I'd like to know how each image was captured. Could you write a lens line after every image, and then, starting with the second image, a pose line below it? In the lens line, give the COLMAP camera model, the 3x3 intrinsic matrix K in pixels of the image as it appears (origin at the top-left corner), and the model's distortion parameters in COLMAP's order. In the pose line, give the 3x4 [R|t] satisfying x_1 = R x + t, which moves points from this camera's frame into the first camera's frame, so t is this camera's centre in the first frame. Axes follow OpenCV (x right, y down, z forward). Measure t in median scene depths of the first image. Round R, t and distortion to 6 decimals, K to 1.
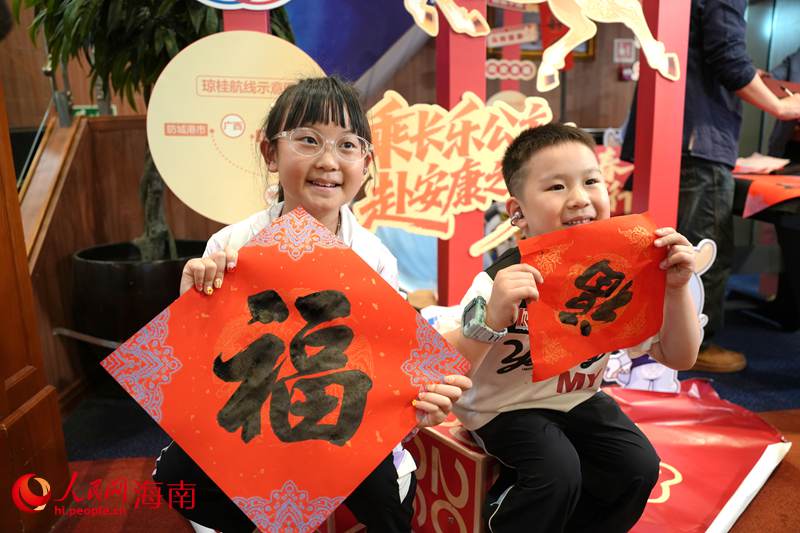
lens RADIAL K [[559.0, 0, 400.0], [0, 559.0, 266.5], [0, 0, 1]] dist [-0.000864, -0.000206]
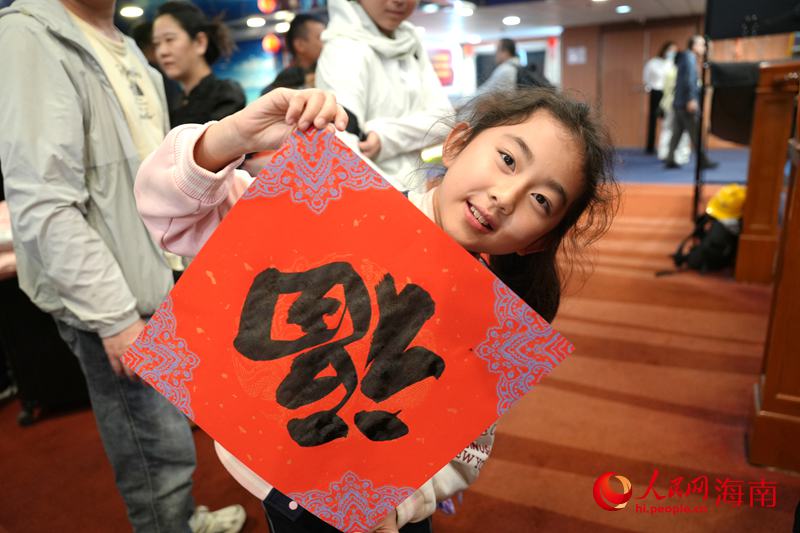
lens RADIAL K [[559.0, 0, 400.0], [0, 559.0, 266.5], [0, 0, 1]] dist [-0.000864, -0.000206]
pose [[0.993640, -0.059899, -0.095346, -0.020077], [0.065689, 0.996106, 0.058798, 0.012506], [0.091452, -0.064687, 0.993706, 0.232818]]
